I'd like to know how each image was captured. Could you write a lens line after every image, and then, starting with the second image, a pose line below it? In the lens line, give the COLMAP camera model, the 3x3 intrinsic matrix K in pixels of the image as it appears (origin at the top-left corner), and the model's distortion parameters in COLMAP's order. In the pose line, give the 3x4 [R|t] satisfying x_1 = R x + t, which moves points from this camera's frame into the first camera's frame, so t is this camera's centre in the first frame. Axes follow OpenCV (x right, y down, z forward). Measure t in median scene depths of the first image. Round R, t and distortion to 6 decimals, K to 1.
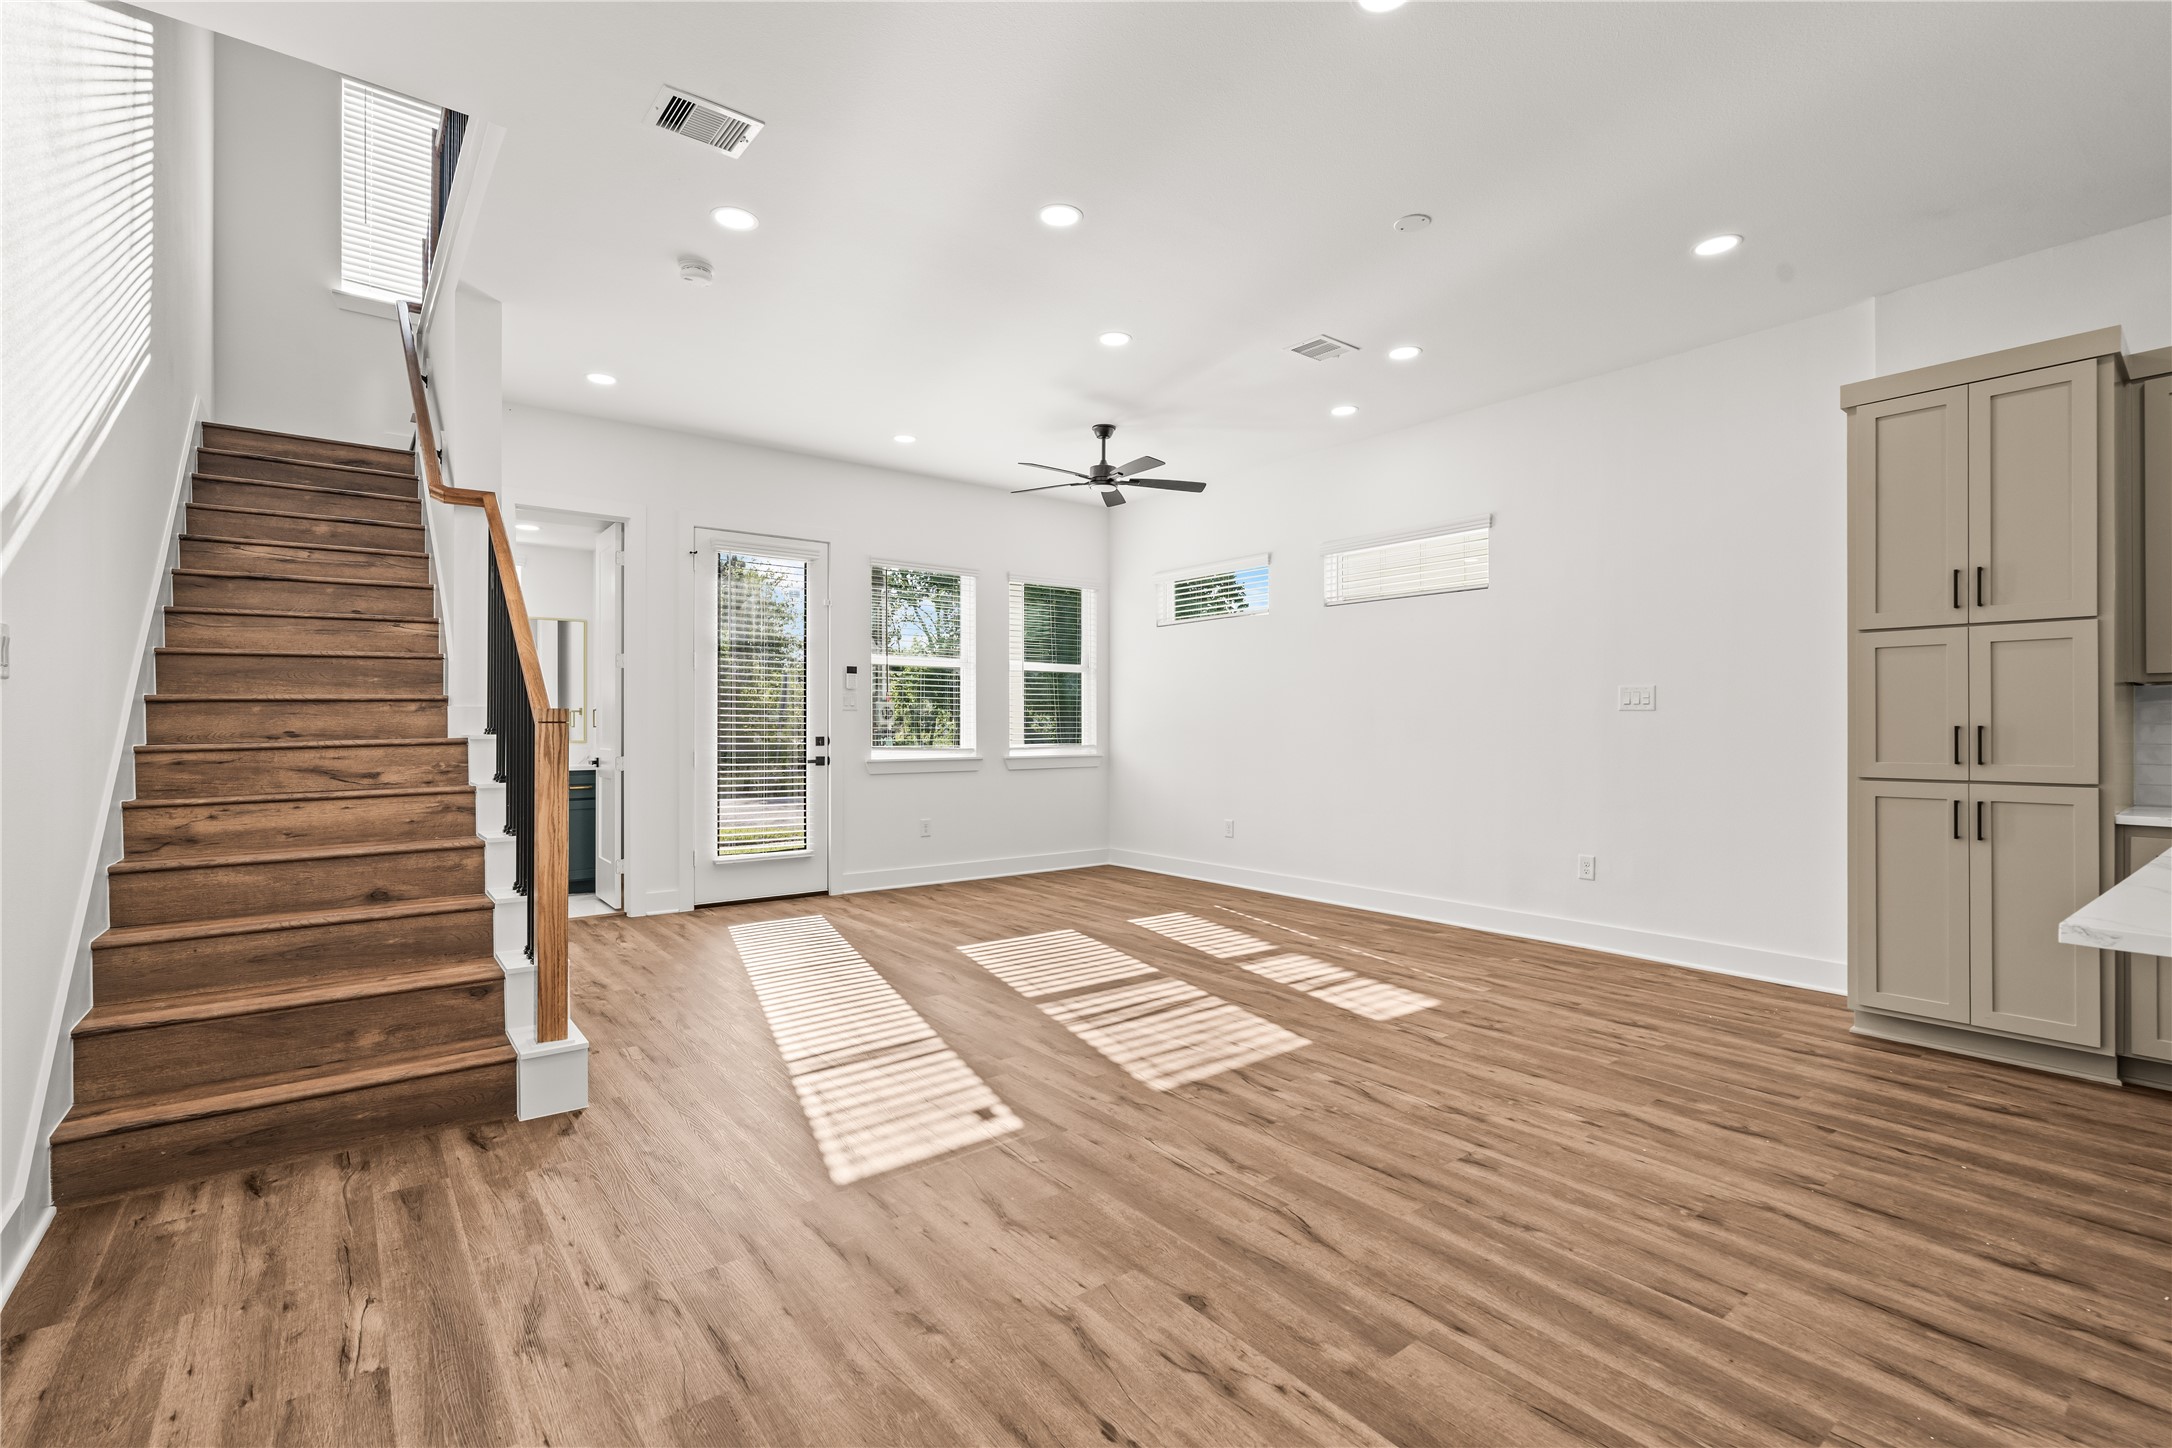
lens RADIAL K [[977.6, 0, 1084.5], [0, 977.6, 721.8], [0, 0, 1]] dist [-0.007895, 0.002307]
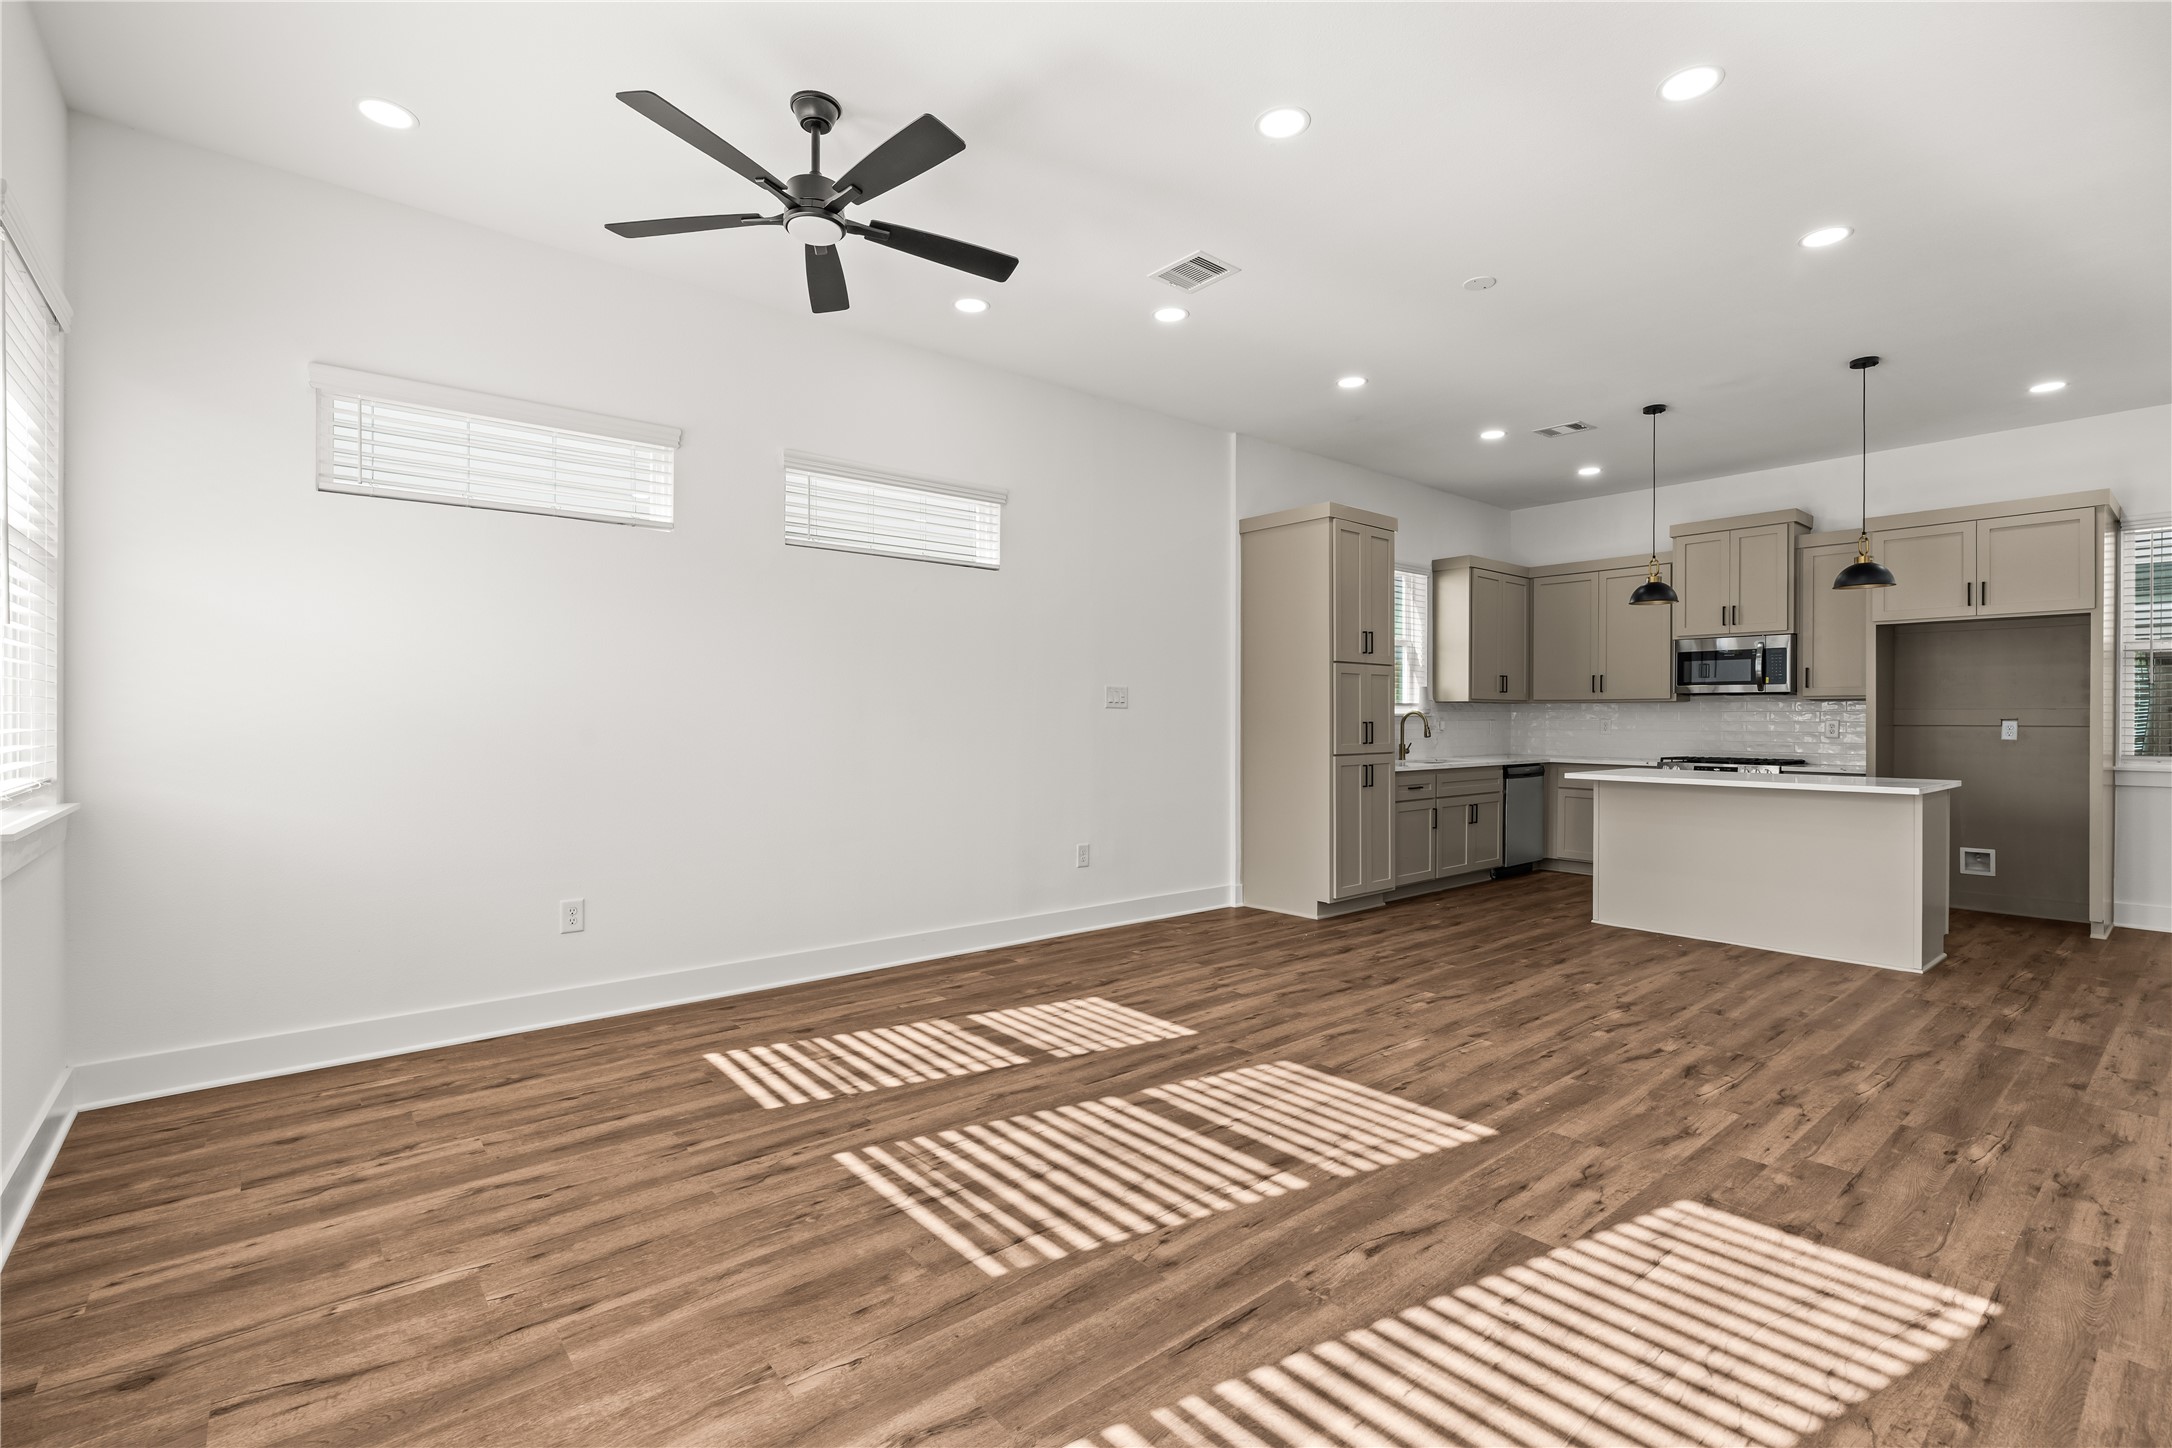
lens RADIAL K [[977.6, 0, 1087.8], [0, 977.6, 720.7], [0, 0, 1]] dist [-0.007895, 0.002307]
pose [[-0.031550, -0.003575, 0.999496, -0.840161], [-0.005751, 0.999978, 0.003395, -0.000611], [-0.999486, -0.005641, -0.031569, 1.578806]]
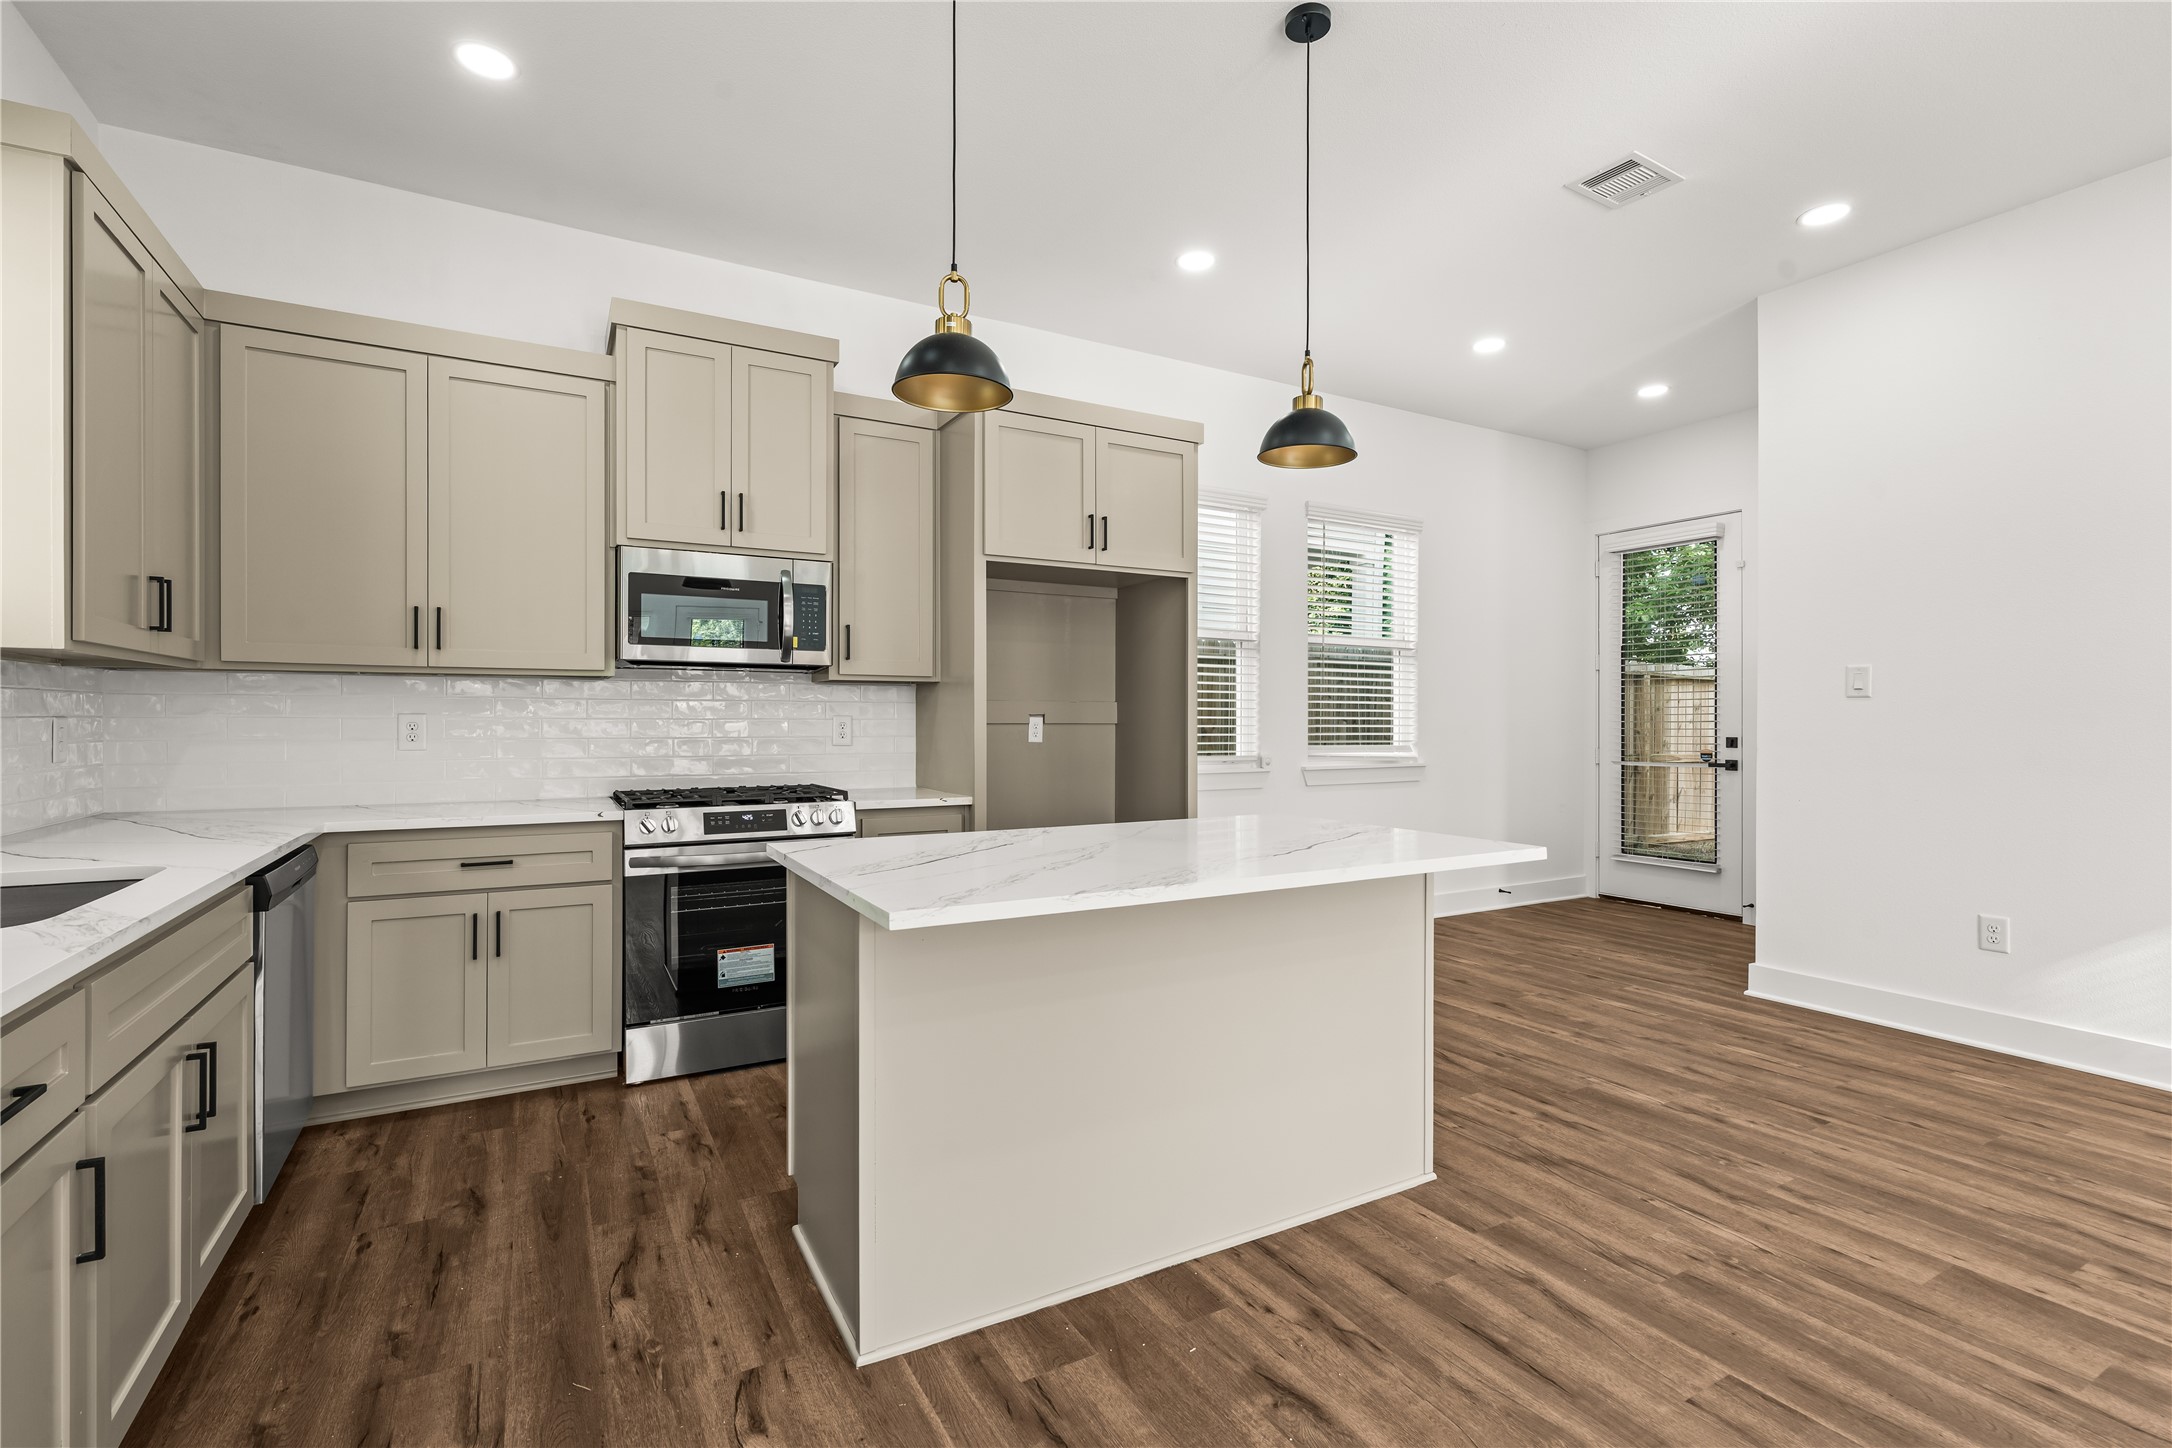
lens RADIAL K [[977.6, 0, 1083.0], [0, 977.6, 724.5], [0, 0, 1]] dist [-0.007895, 0.002307]
pose [[-0.988584, -0.003503, 0.150632, 0.643102], [-0.002855, 0.999986, 0.004518, 0.000228], [-0.150646, 0.004036, -0.988580, 1.143456]]
